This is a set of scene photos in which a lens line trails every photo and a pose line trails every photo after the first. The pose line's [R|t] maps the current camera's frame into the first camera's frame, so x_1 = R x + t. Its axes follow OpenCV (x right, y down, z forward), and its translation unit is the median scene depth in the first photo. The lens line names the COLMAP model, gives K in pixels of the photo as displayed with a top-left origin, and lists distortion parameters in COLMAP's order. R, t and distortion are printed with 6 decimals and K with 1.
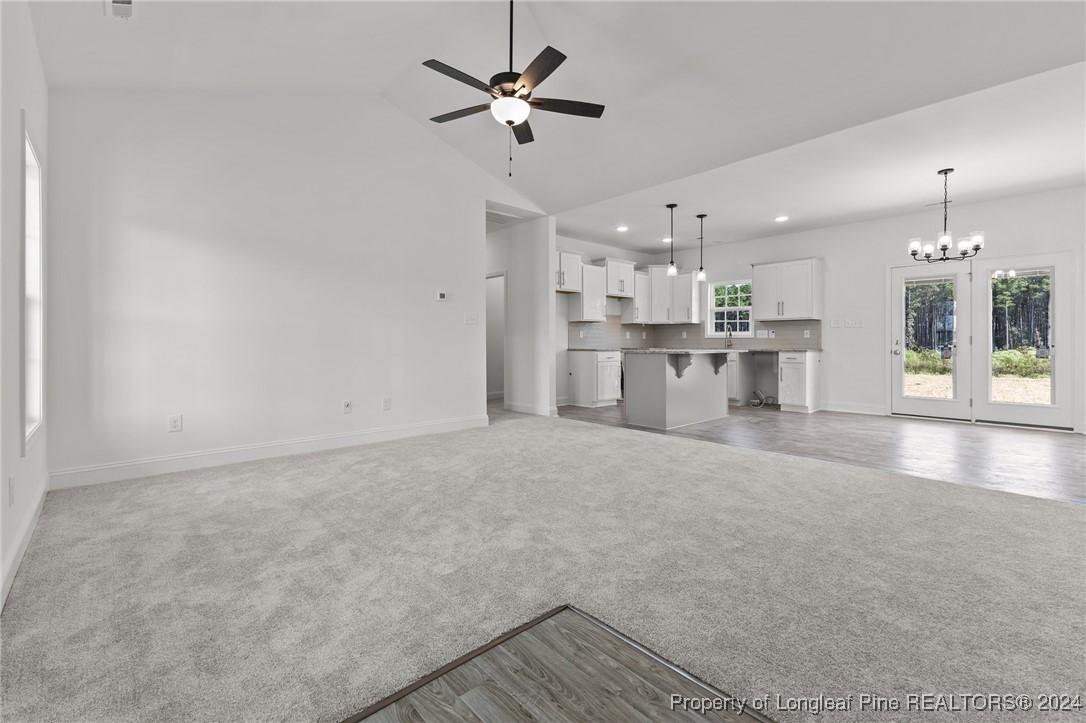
lens RADIAL K [[468.7, 0, 541.0], [0, 468.7, 349.8], [0, 0, 1]] dist [0.003349, -0.000152]
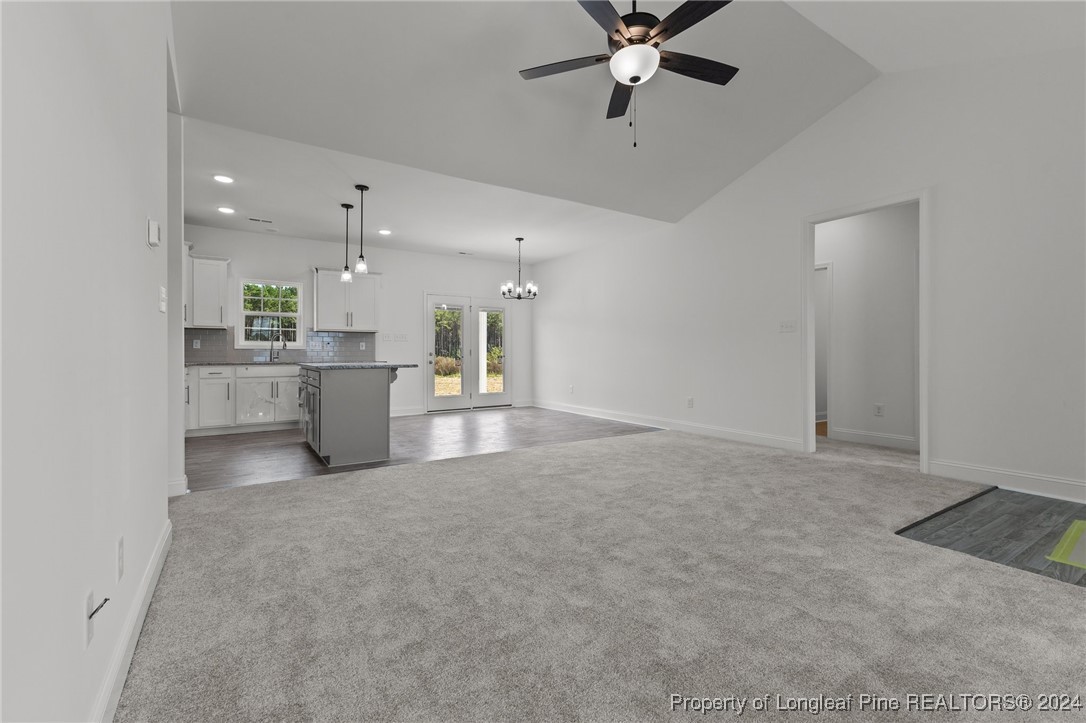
lens RADIAL K [[468.7, 0, 541.0], [0, 468.7, 349.8], [0, 0, 1]] dist [0.003349, -0.000152]
pose [[0.154380, 0.006479, 0.987990, -0.397675], [0.017566, 0.999802, -0.009302, -0.009311], [-0.987855, 0.018791, 0.154236, 0.472518]]
